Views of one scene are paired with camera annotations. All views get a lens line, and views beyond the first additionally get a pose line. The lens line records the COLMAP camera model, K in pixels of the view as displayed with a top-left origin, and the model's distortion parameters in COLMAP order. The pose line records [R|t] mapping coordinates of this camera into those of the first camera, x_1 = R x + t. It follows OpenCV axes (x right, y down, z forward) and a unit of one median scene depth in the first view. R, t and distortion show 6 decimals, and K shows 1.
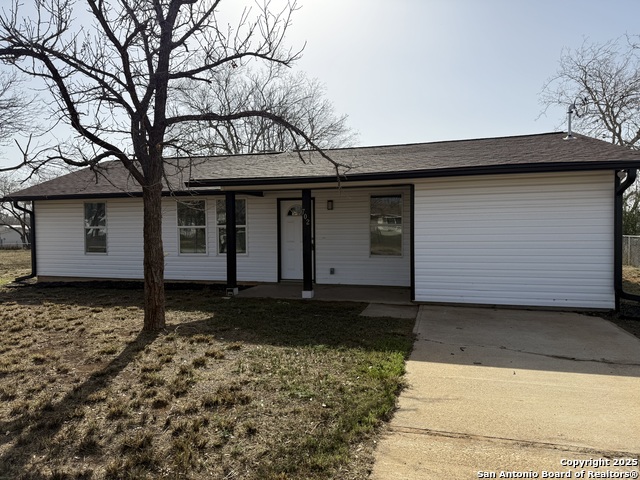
lens RADIAL K [[453.4, 0, 320.0], [0, 453.4, 240.0], [0, 0, 1]] dist [0.087380, -0.119054]
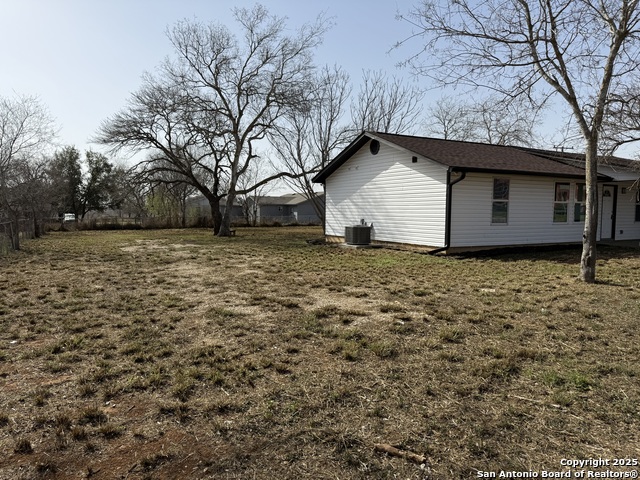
lens RADIAL K [[453.4, 0, 320.0], [0, 453.4, 240.0], [0, 0, 1]] dist [0.087380, -0.119054]
pose [[0.685174, -0.040755, 0.727239, -3.095663], [-0.006356, 0.998061, 0.061920, 0.003455], [-0.728352, -0.047049, 0.683586, 1.065815]]
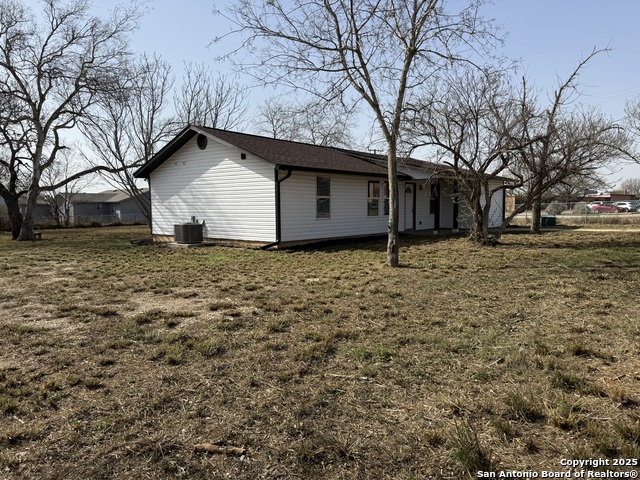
lens RADIAL K [[453.4, 0, 320.0], [0, 453.4, 240.0], [0, 0, 1]] dist [0.087380, -0.119054]
pose [[0.385403, -0.068544, 0.920199, -3.086194], [0.011233, 0.997512, 0.069599, 0.005356], [-0.922680, -0.016487, 0.385214, 1.052629]]
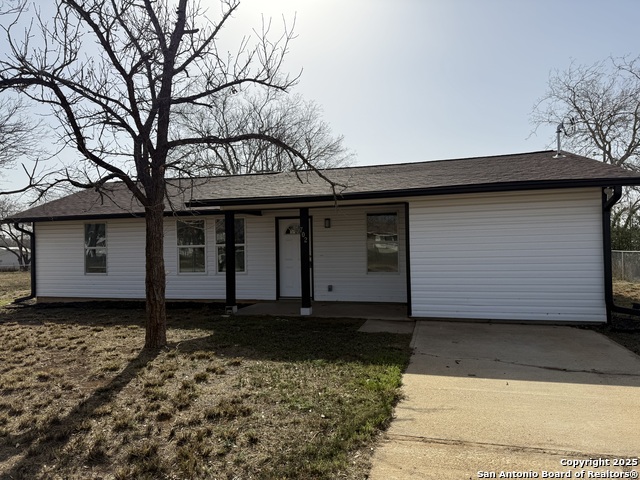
lens RADIAL K [[453.4, 0, 320.0], [0, 453.4, 240.0], [0, 0, 1]] dist [0.087380, -0.119054]
pose [[0.999939, -0.009774, 0.005071, 0.000467], [0.009974, 0.999105, -0.041097, 0.003537], [-0.004665, 0.041145, 0.999142, -0.027773]]
